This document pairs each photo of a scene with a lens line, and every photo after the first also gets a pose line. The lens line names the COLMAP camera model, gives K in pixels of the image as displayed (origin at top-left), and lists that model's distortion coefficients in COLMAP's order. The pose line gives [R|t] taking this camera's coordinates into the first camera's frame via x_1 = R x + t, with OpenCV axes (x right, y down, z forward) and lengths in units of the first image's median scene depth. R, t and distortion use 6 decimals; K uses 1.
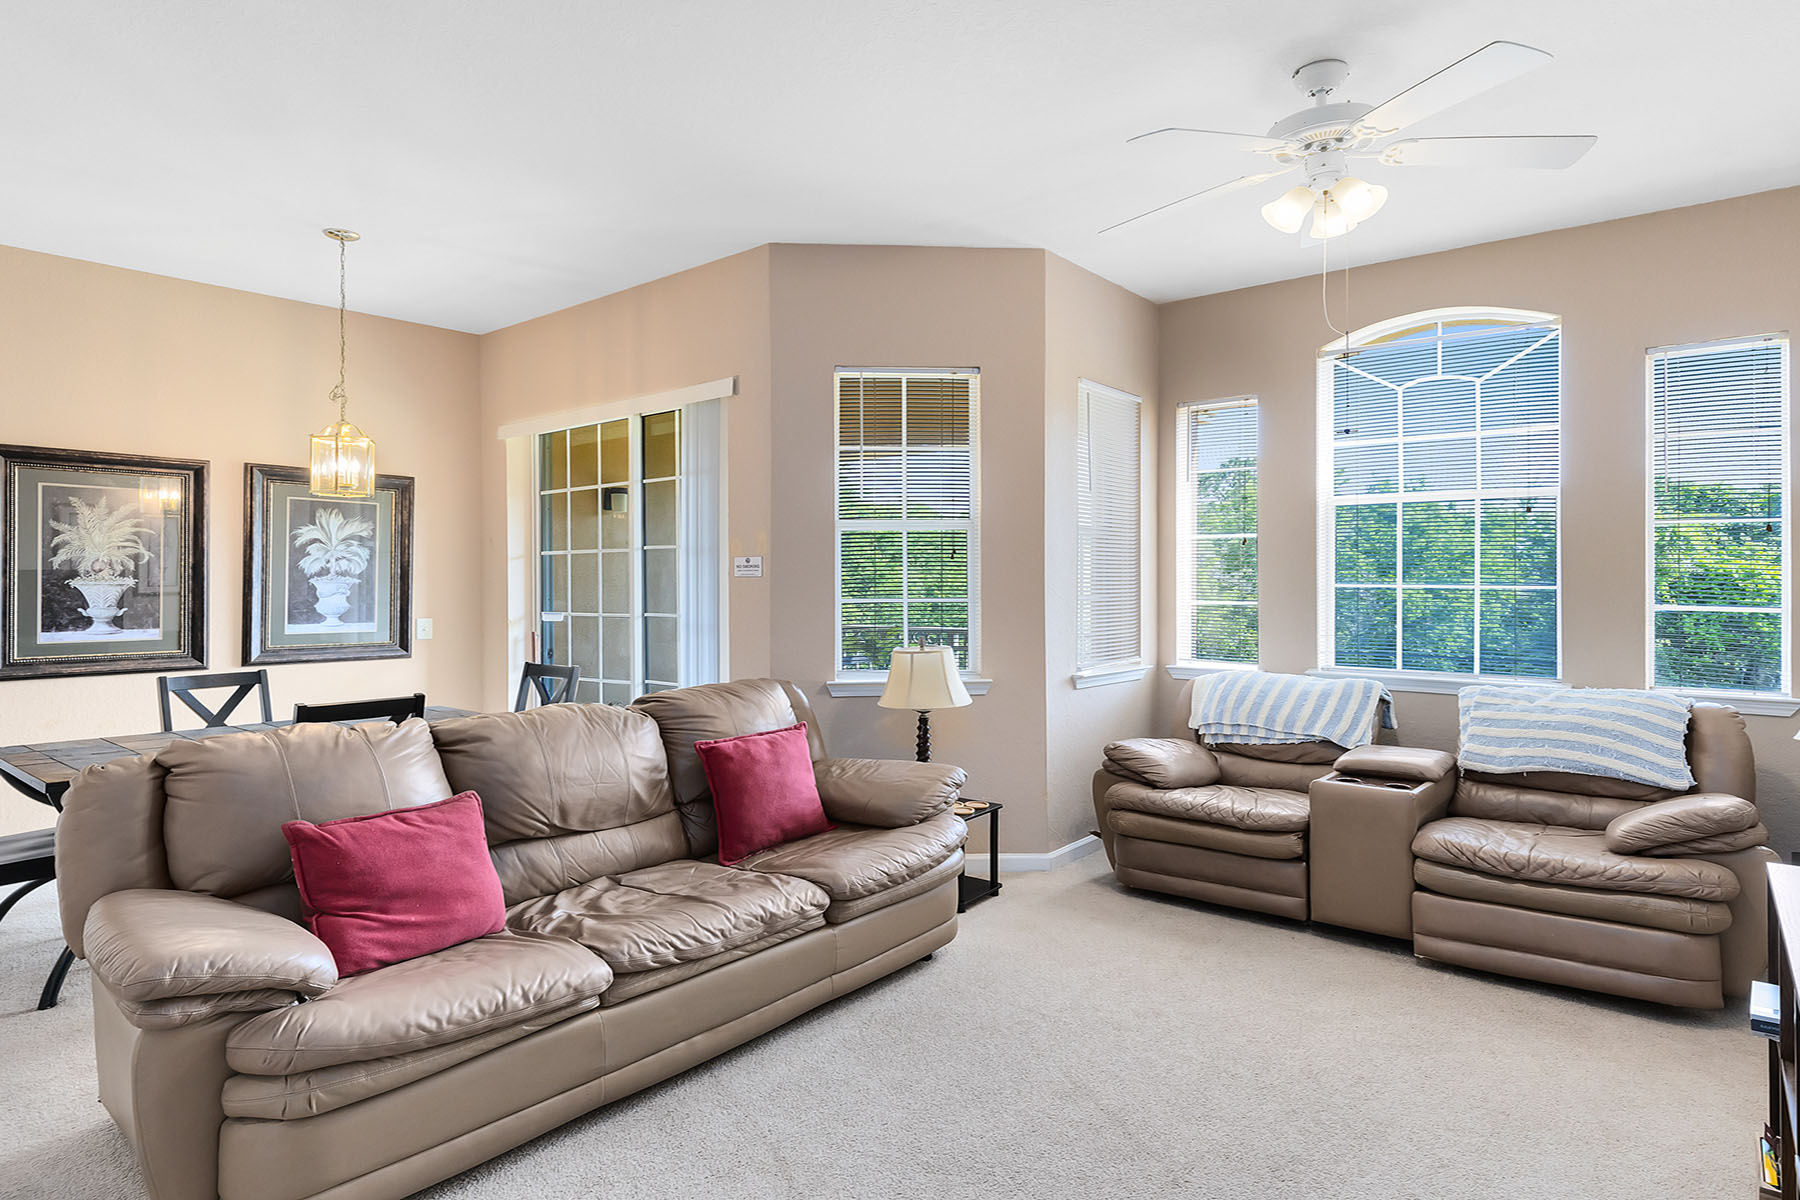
lens RADIAL K [[979.3, 0, 907.5], [0, 979.3, 595.1], [0, 0, 1]] dist [-0.001330, -0.000545]
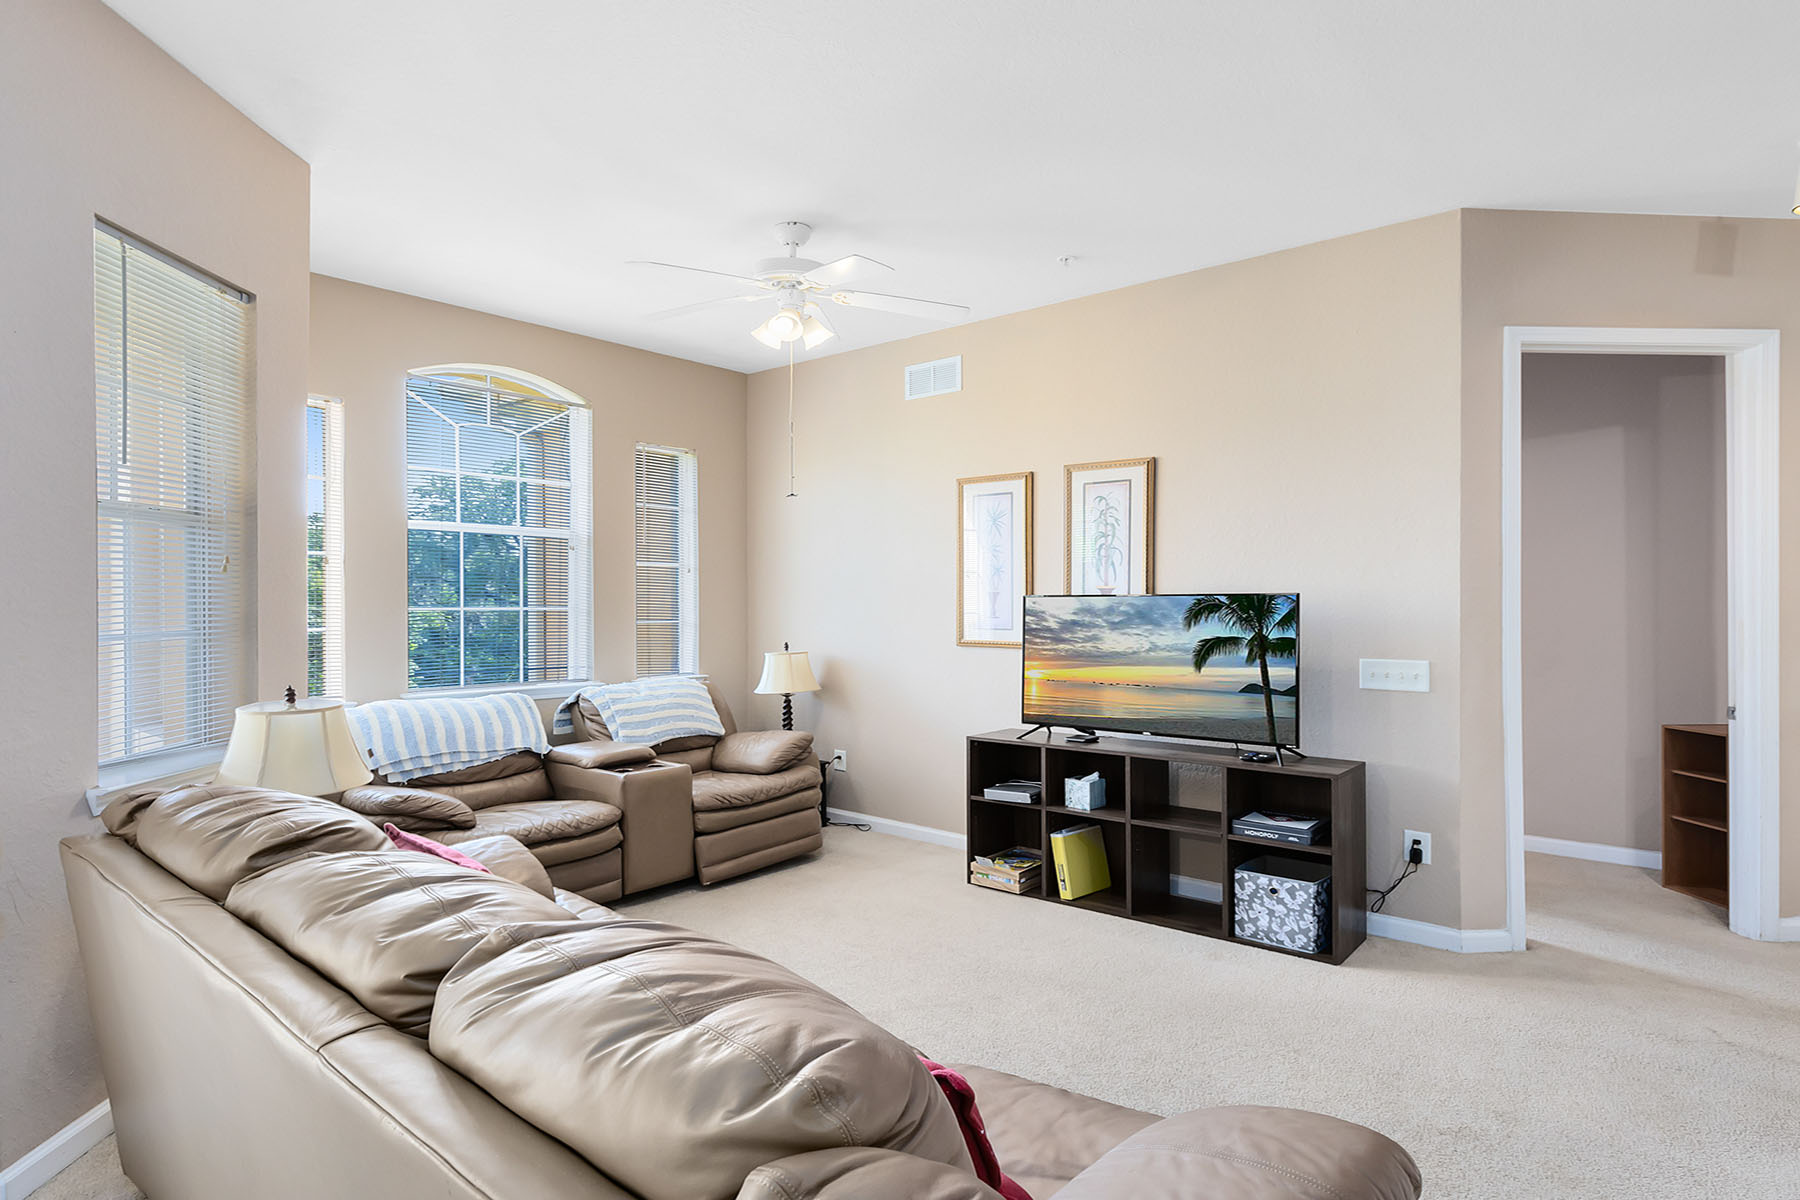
lens RADIAL K [[970.3, 0, 897.3], [0, 970.3, 606.7], [0, 0, 1]] dist [0.000514, -0.000040]
pose [[0.030754, -0.000067, 0.999527, -0.730259], [0.021665, 0.999765, -0.000600, -0.000426], [-0.999292, 0.021673, 0.030748, 0.646247]]
